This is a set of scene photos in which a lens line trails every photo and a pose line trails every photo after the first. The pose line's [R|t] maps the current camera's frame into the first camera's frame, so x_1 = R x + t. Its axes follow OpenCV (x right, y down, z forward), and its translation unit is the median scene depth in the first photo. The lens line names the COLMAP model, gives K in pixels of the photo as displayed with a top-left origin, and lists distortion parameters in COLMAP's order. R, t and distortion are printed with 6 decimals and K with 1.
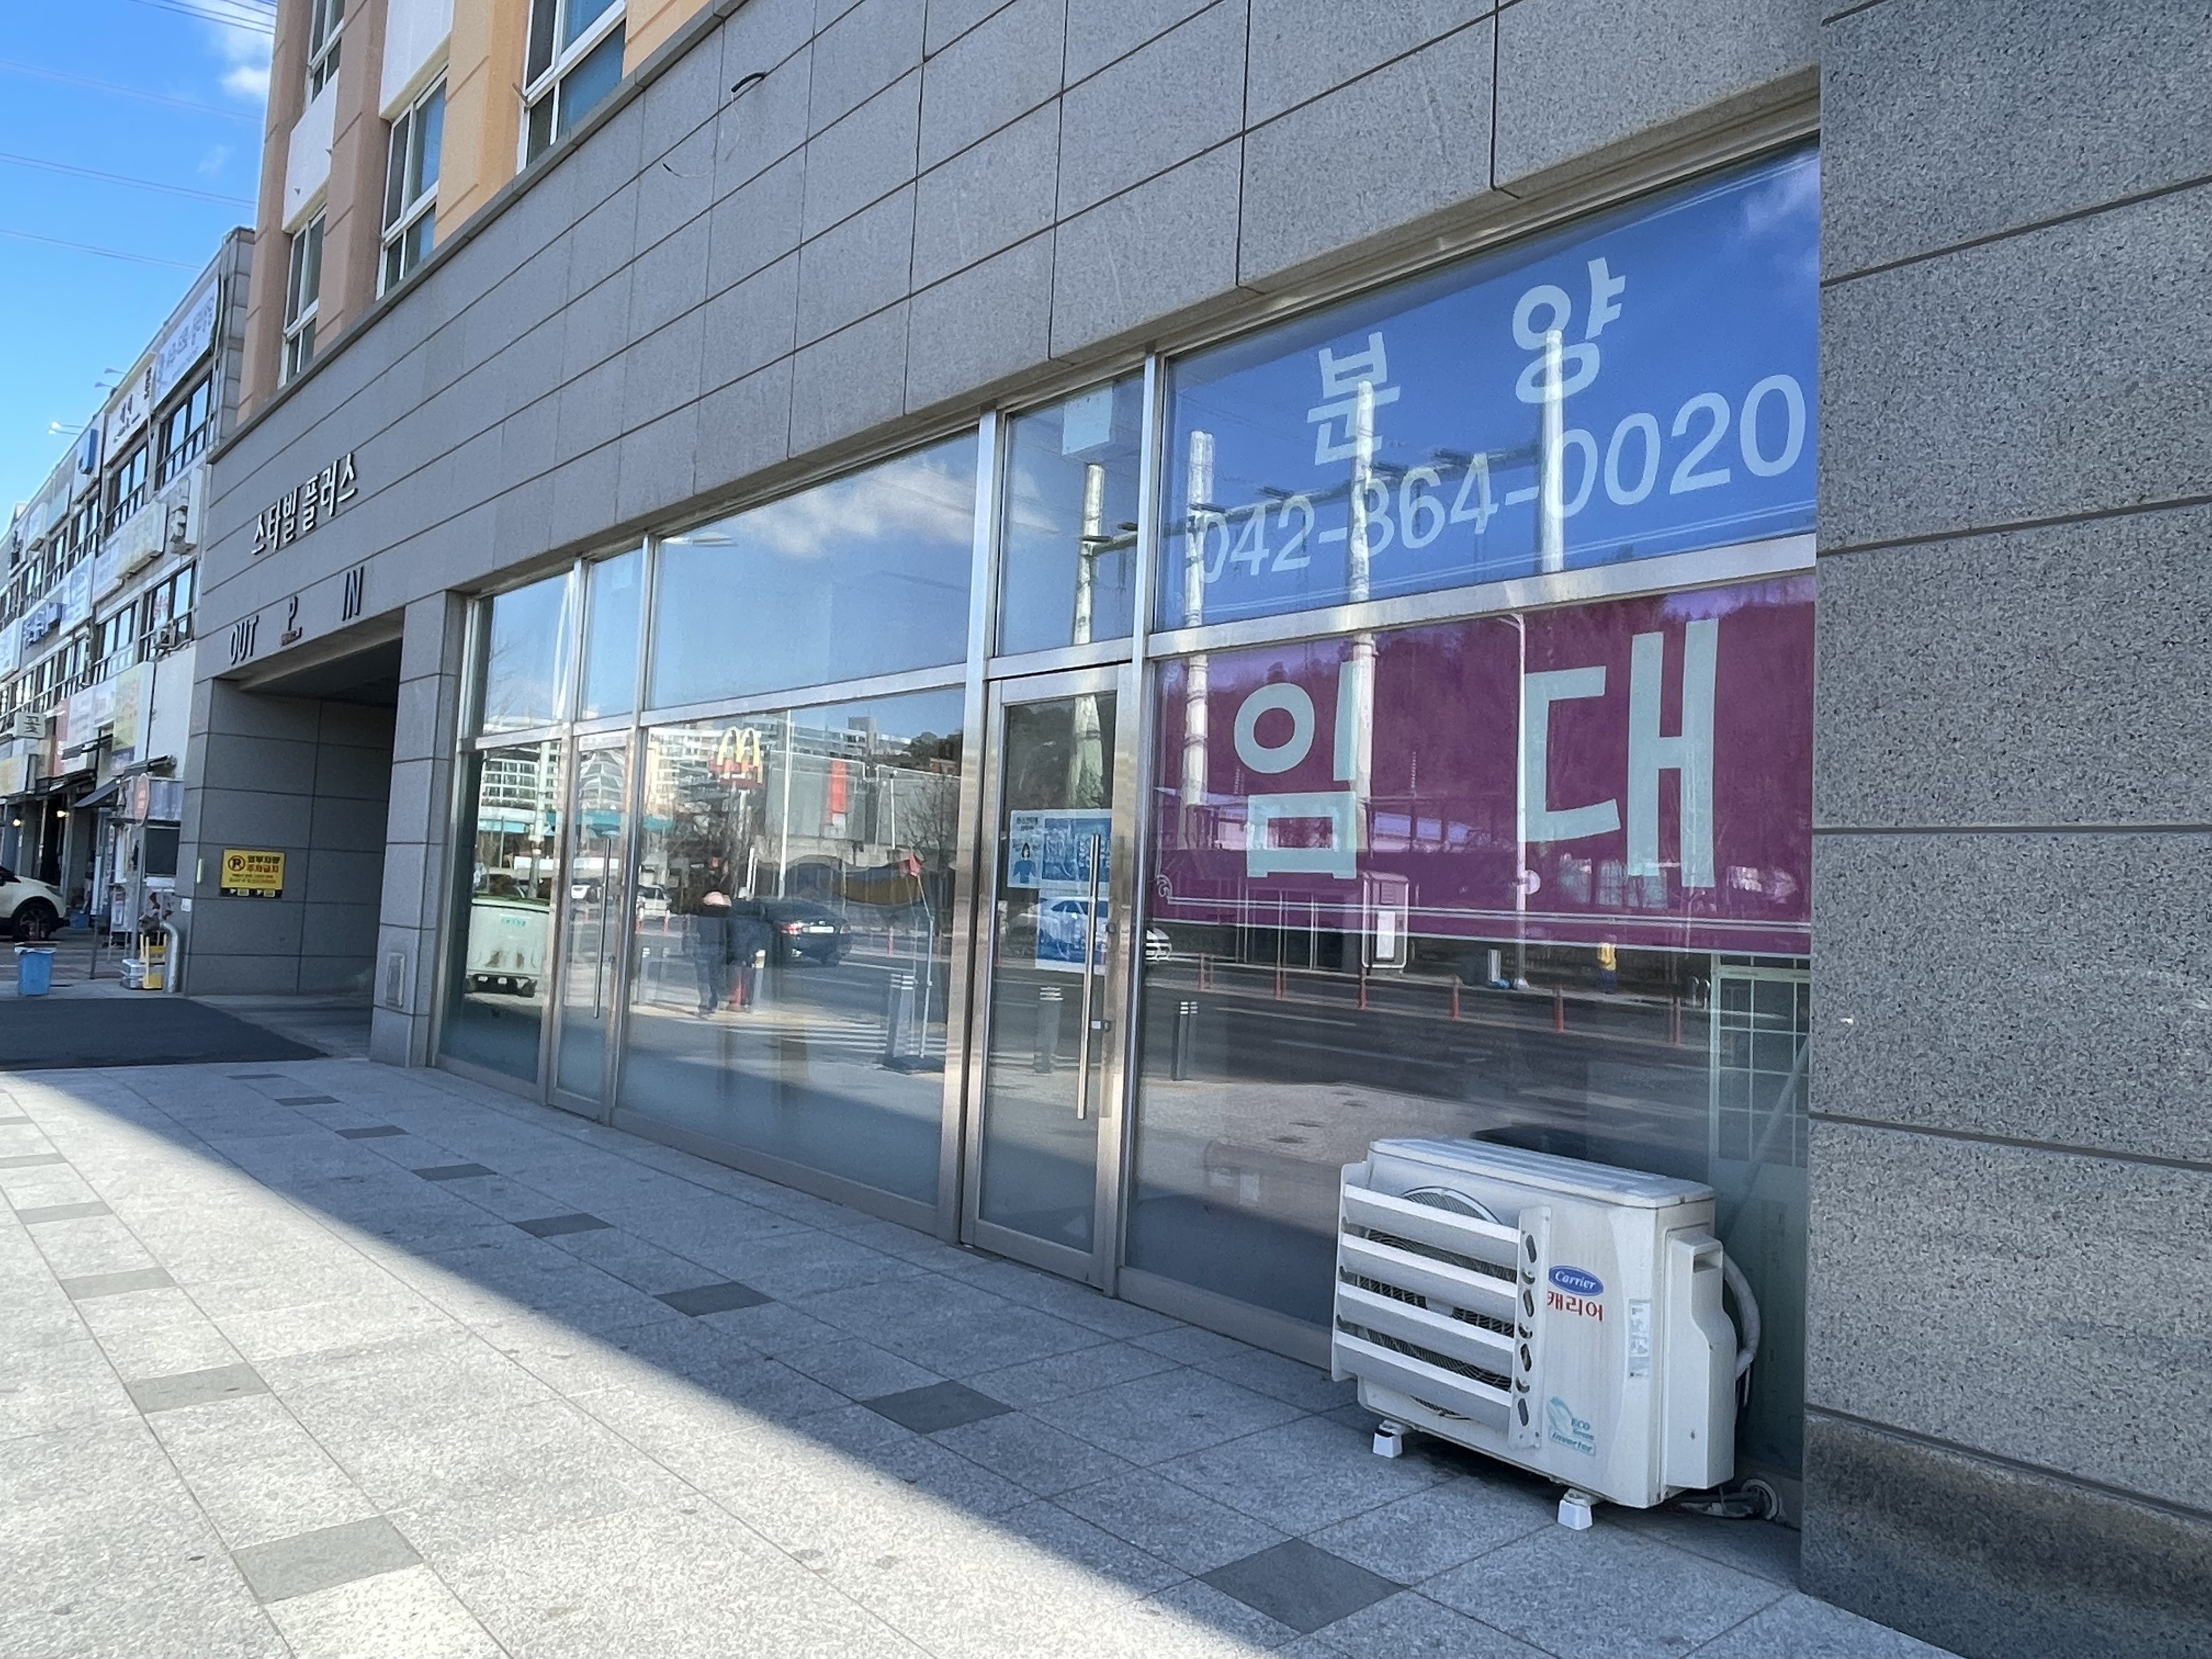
lens RADIAL K [[1556.5, 0, 1096.3], [0, 1556.5, 815.2], [0, 0, 1]] dist [-0.005748, 0.001804]
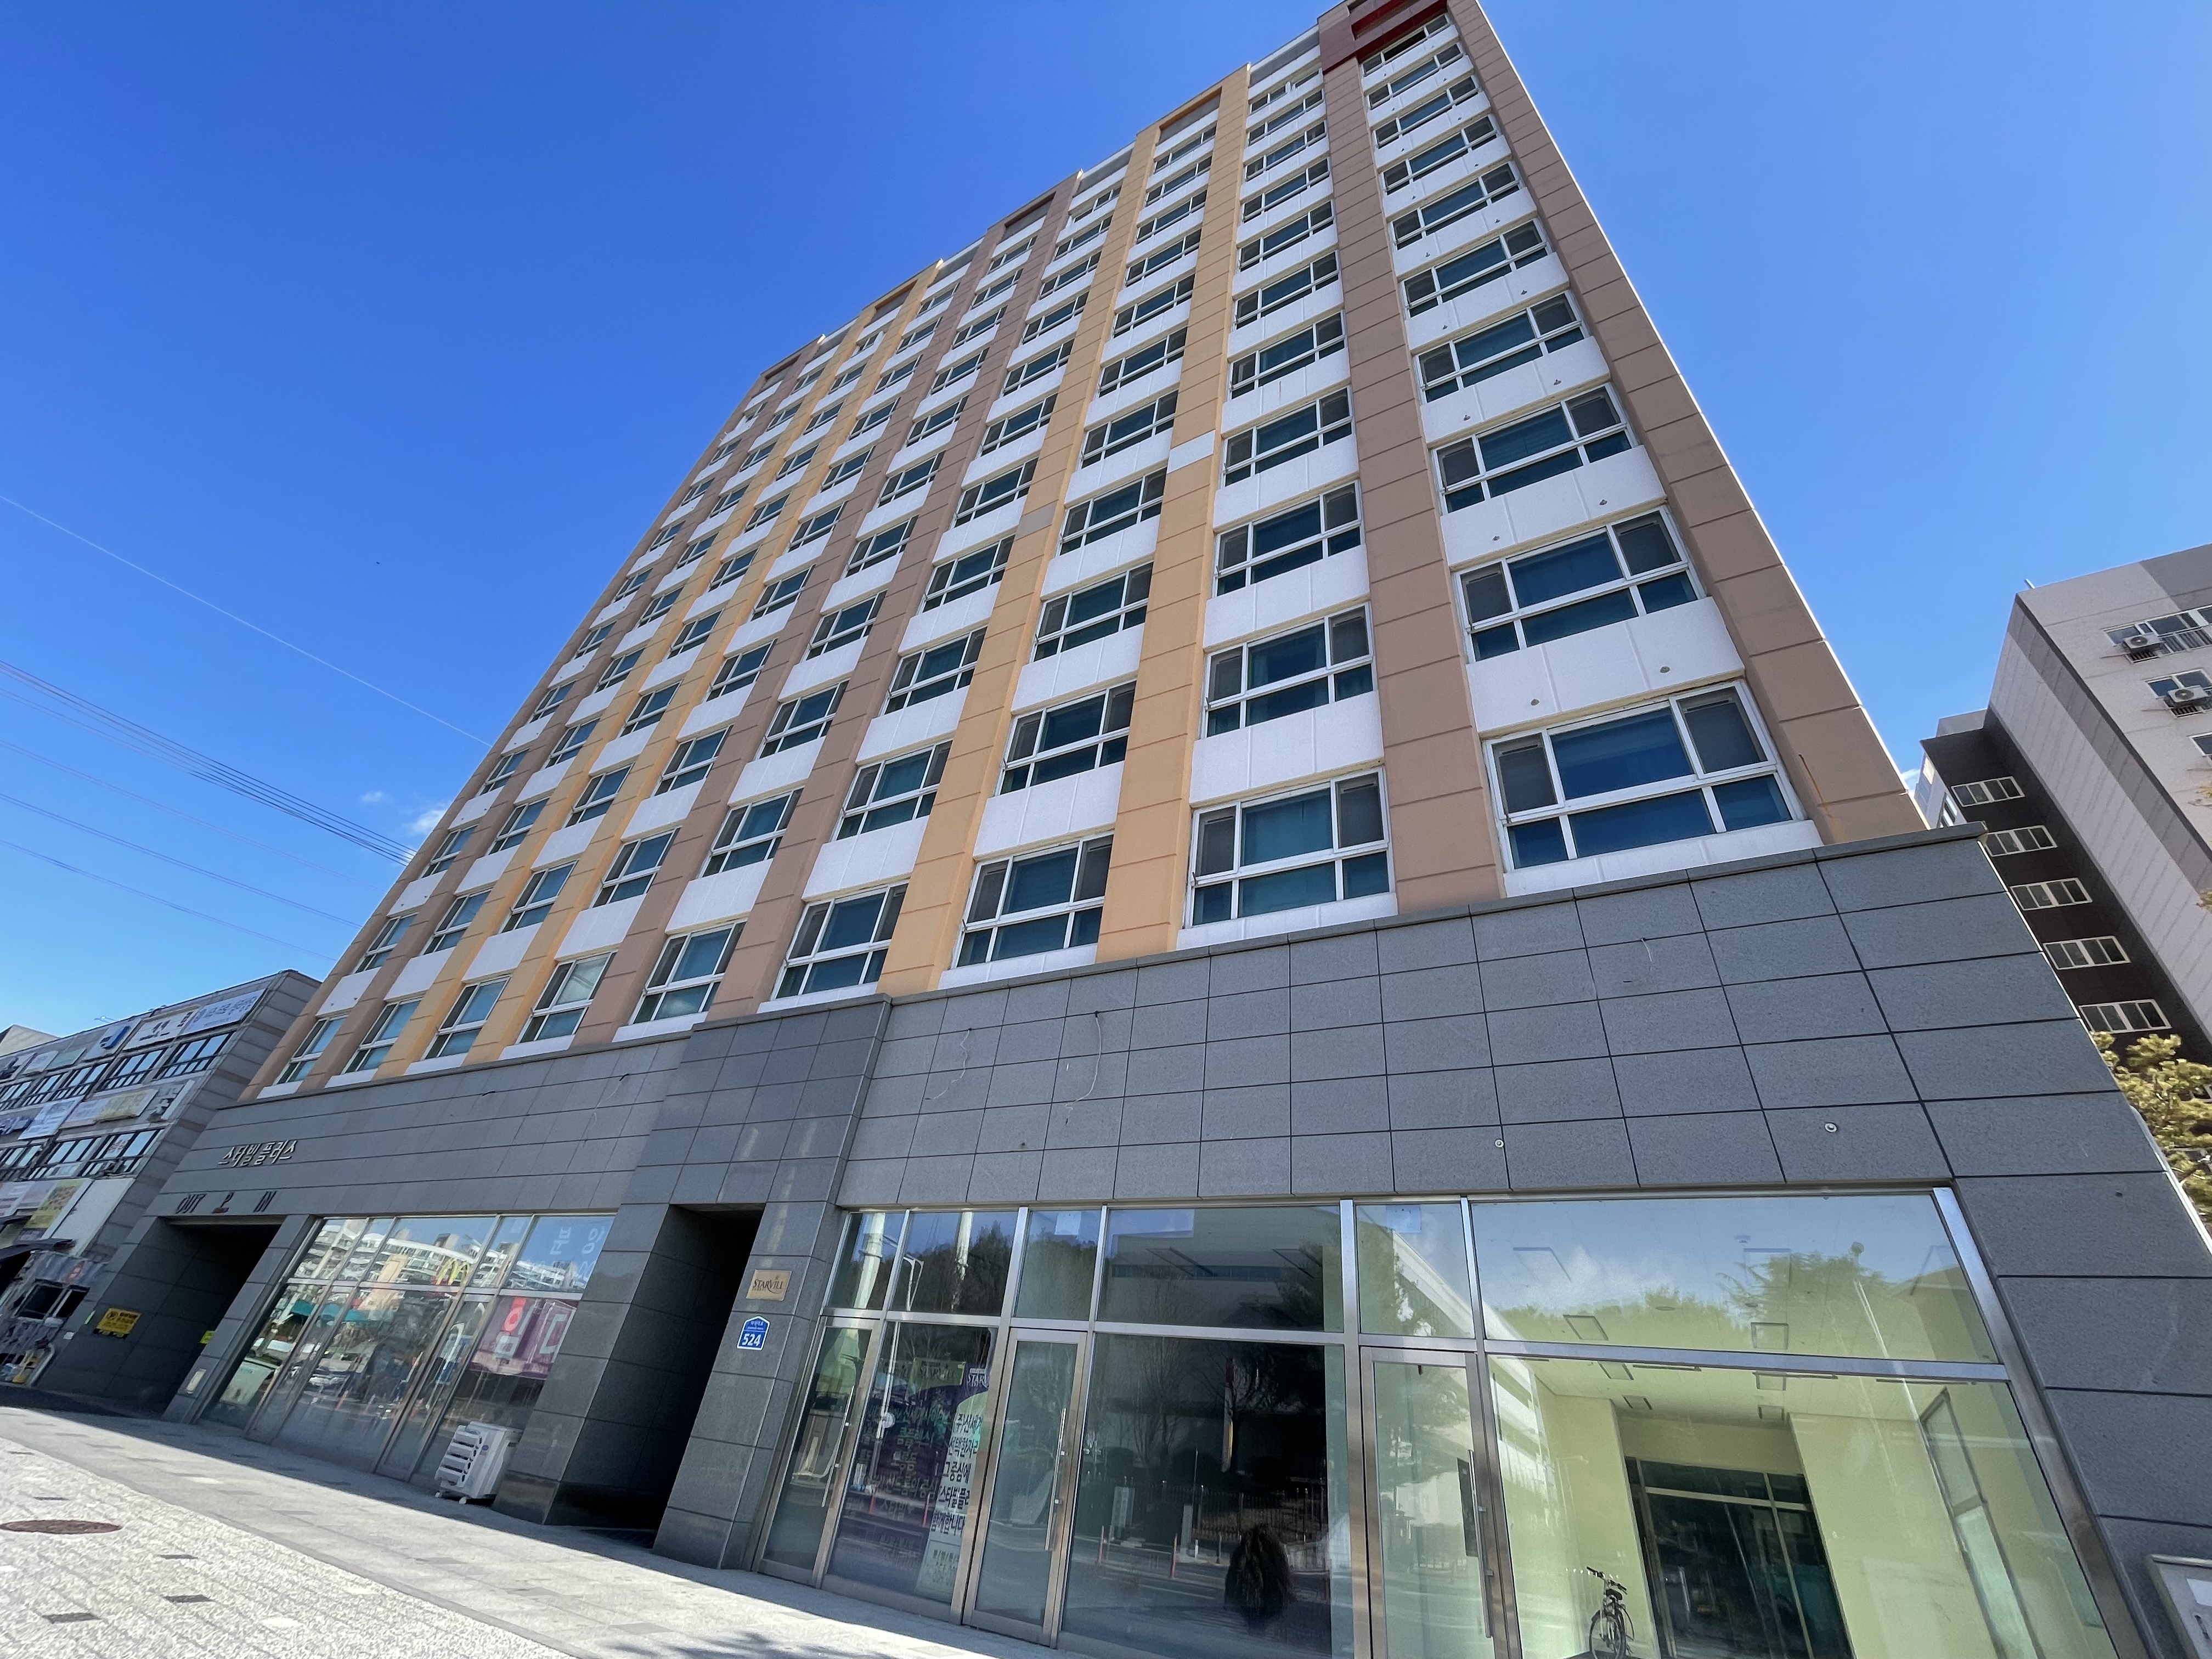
lens RADIAL K [[893.9, 0, 1111.0], [0, 893.9, 841.8], [0, 0, 1]] dist [-0.002770, -0.001962]
pose [[0.934784, 0.260433, 0.241567, 0.122053], [-0.099122, 0.844282, -0.526652, -0.006592], [-0.341108, 0.468361, 0.815036, -0.372503]]
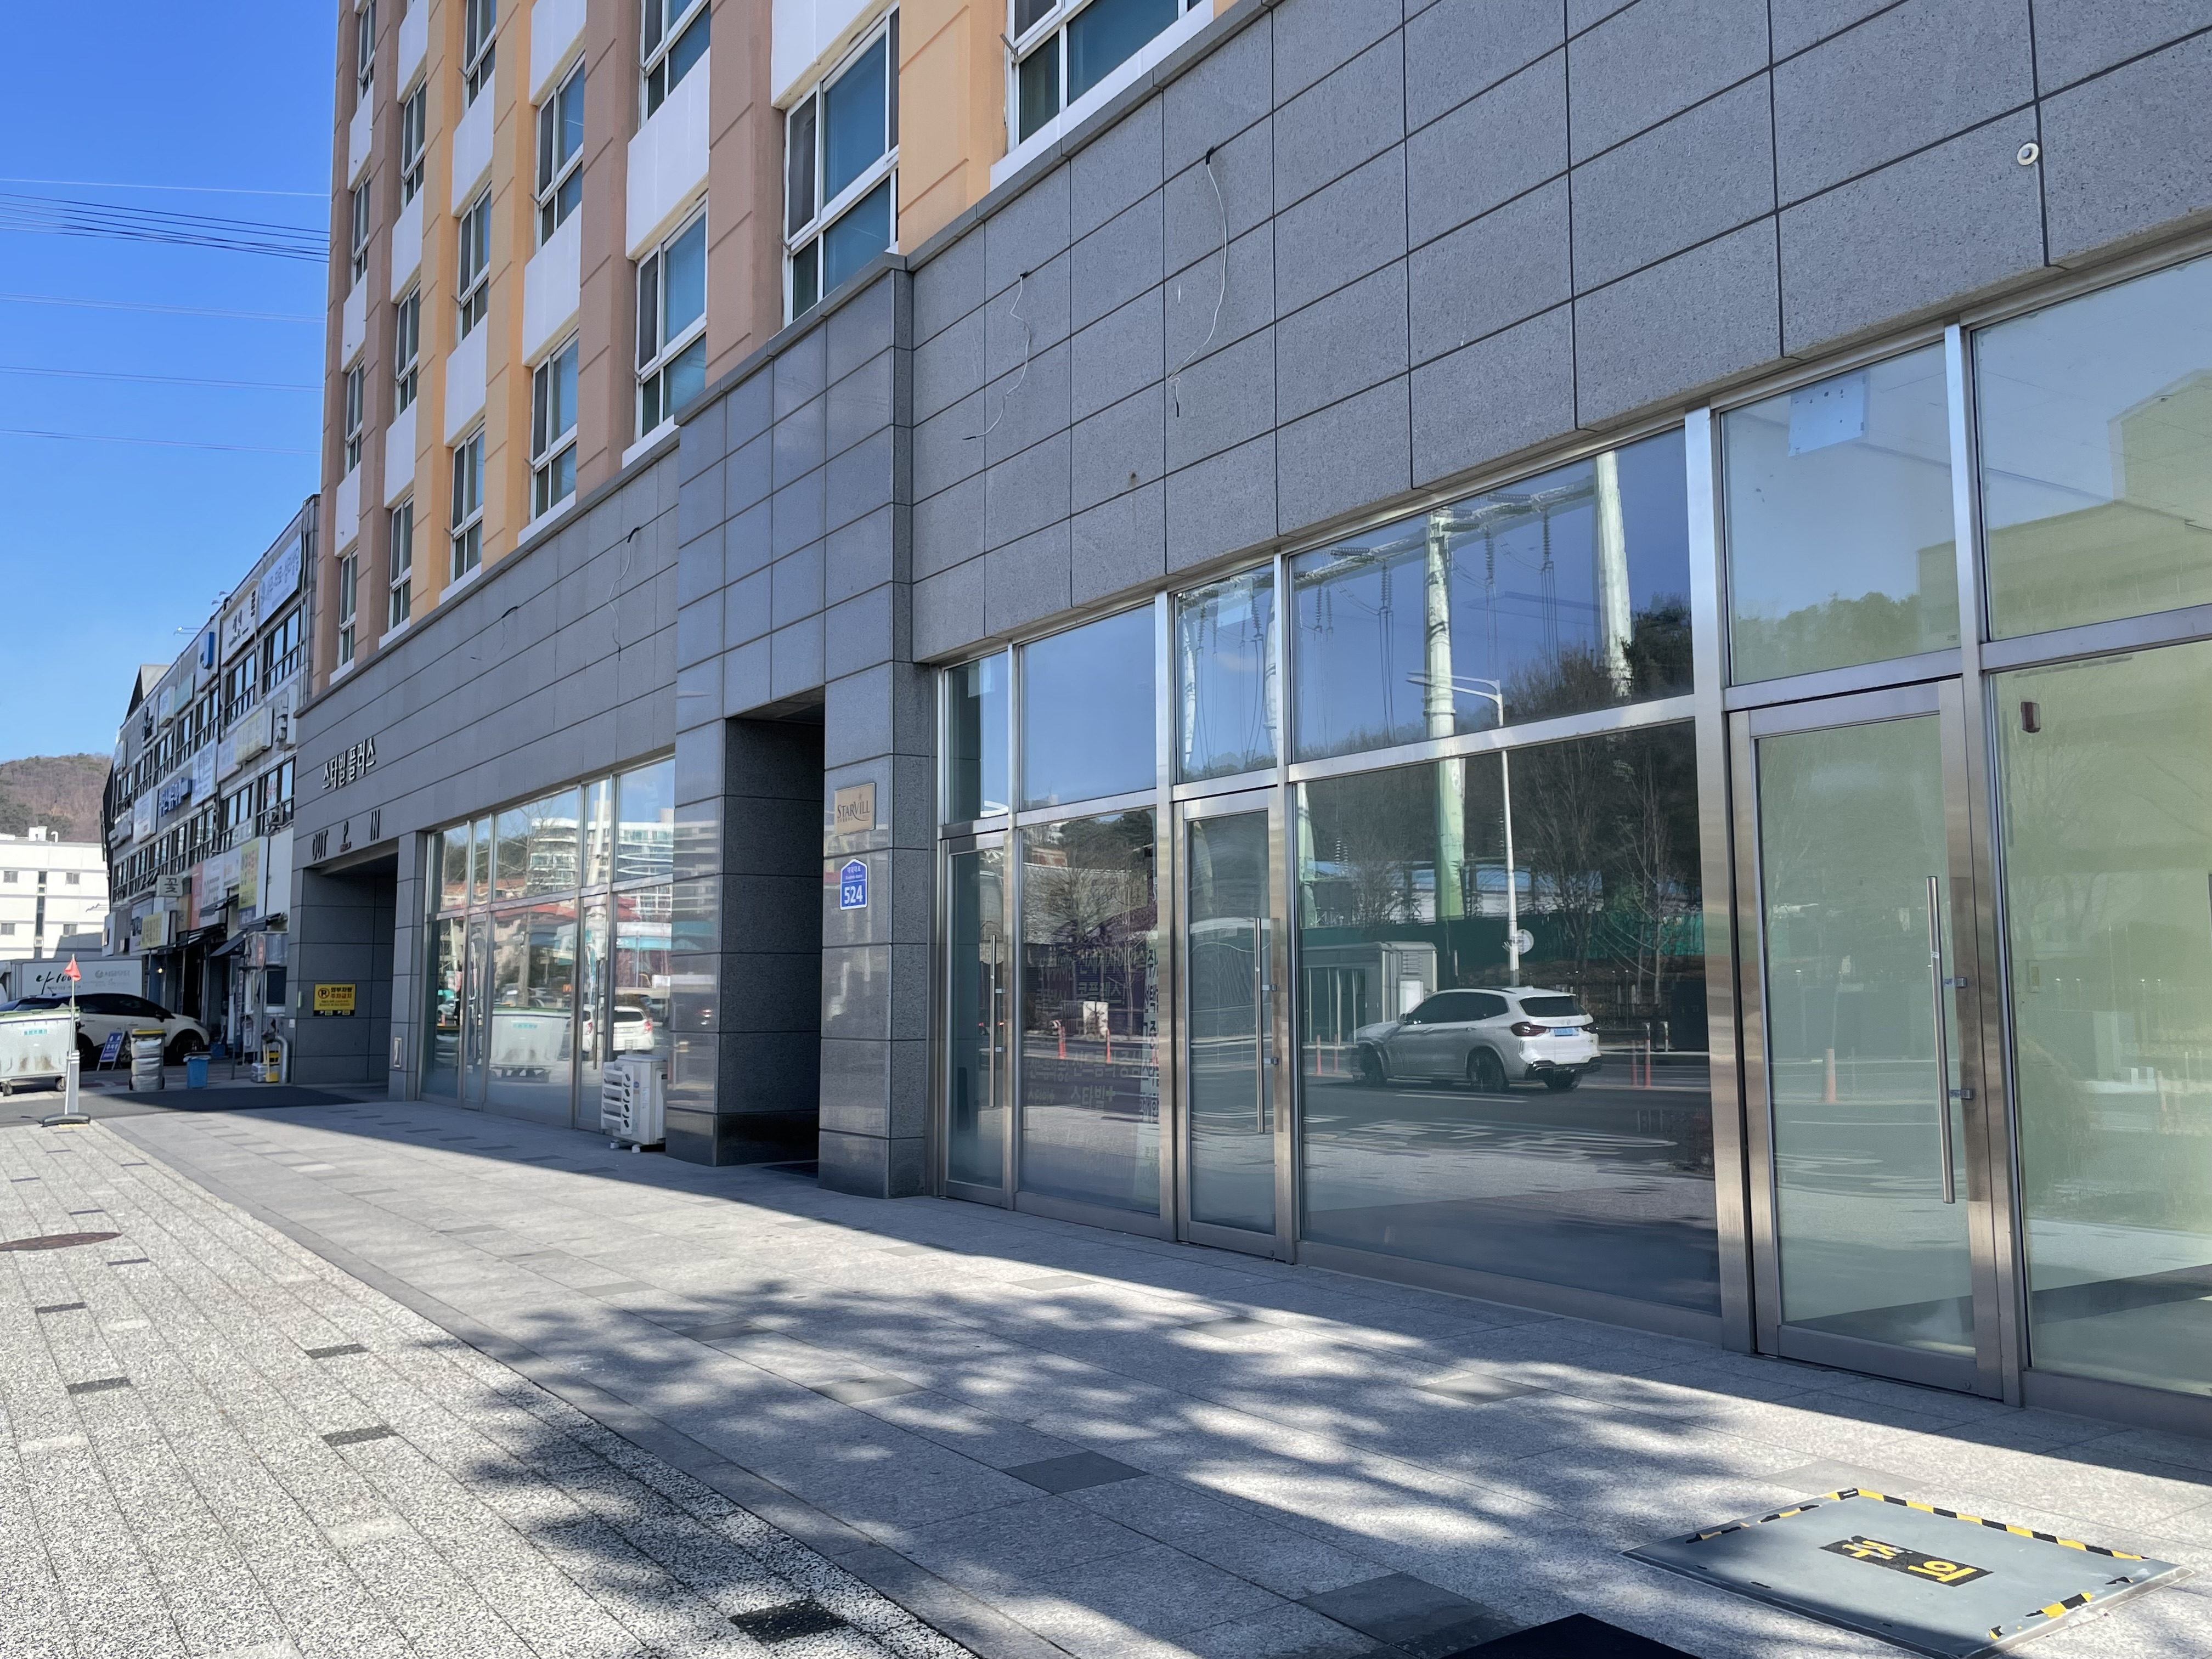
lens RADIAL K [[1810.8, 0, 1126.4], [0, 1810.8, 822.1], [0, 0, 1]] dist [0.029073, -0.001421]
pose [[0.991804, -0.065839, -0.109498, 0.228668], [0.061673, 0.997253, -0.041019, -0.007355], [0.111897, 0.033930, 0.993140, -0.361421]]
